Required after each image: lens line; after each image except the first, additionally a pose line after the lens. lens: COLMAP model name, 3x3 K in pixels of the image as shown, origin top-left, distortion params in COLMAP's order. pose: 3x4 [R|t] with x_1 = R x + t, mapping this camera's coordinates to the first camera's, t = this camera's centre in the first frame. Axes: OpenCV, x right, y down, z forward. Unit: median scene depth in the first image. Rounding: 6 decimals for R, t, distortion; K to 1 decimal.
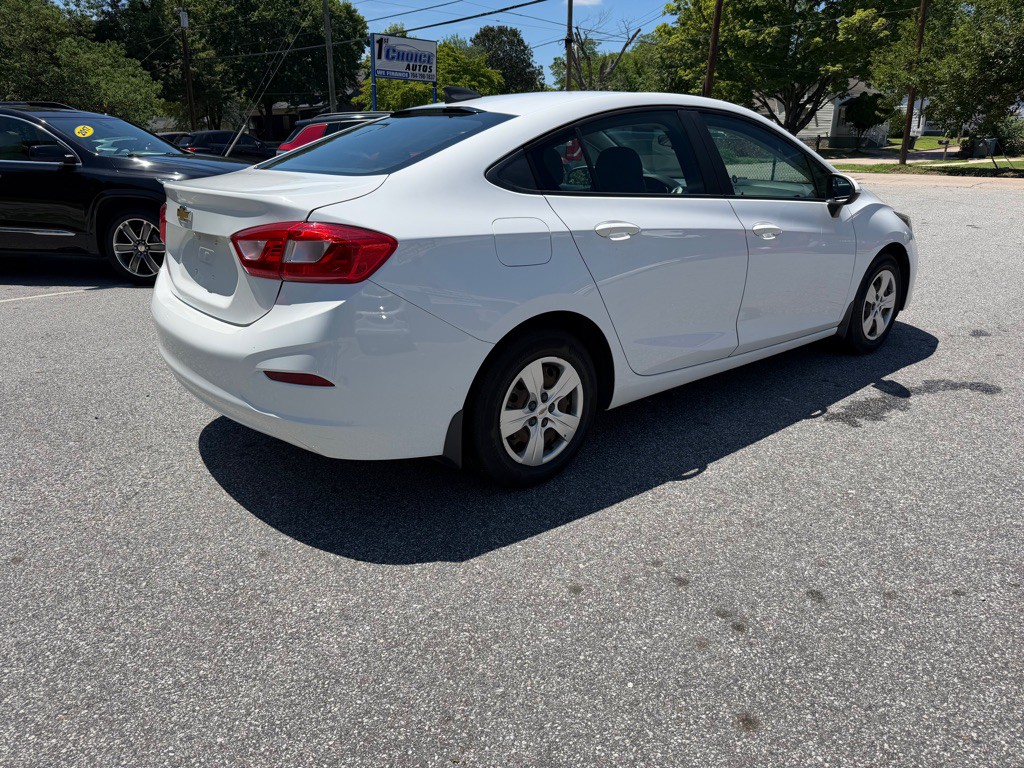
lens RADIAL K [[725.3, 0, 520.2], [0, 725.3, 381.4], [0, 0, 1]] dist [0.009048, -0.017428]
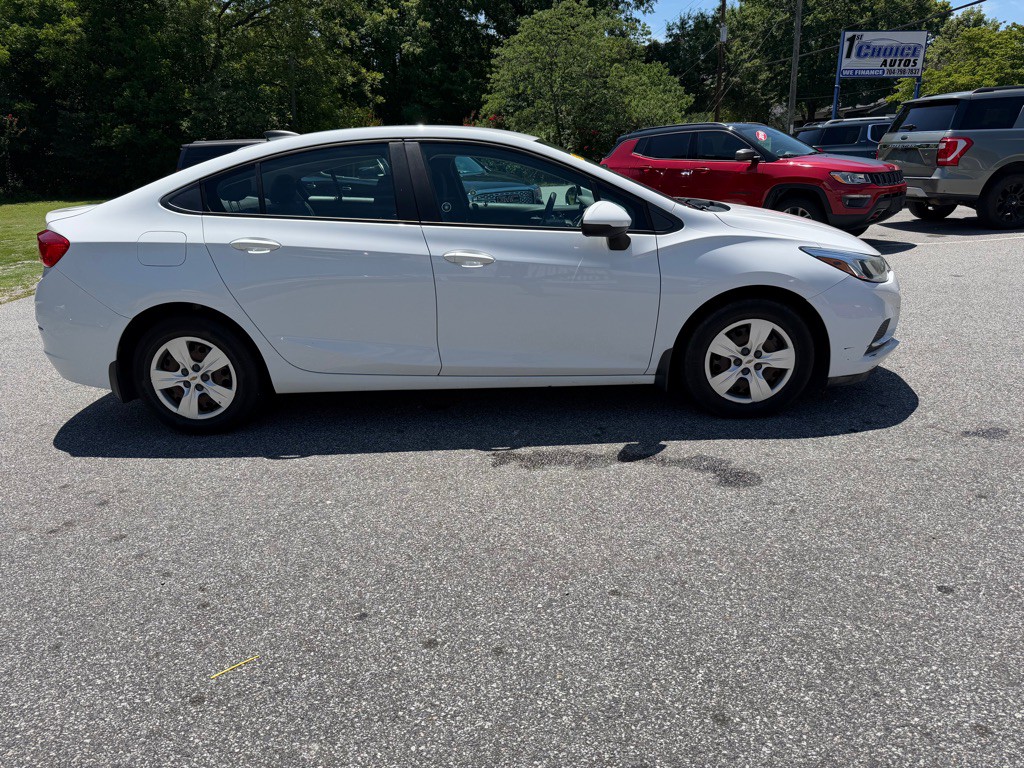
lens RADIAL K [[725.3, 0, 506.3], [0, 725.3, 382.5], [0, 0, 1]] dist [0.009048, -0.017428]
pose [[0.754875, 0.174696, -0.632175, 1.179931], [-0.177589, 0.982311, 0.059395, -0.118981], [0.631369, 0.067432, 0.772546, 0.304545]]
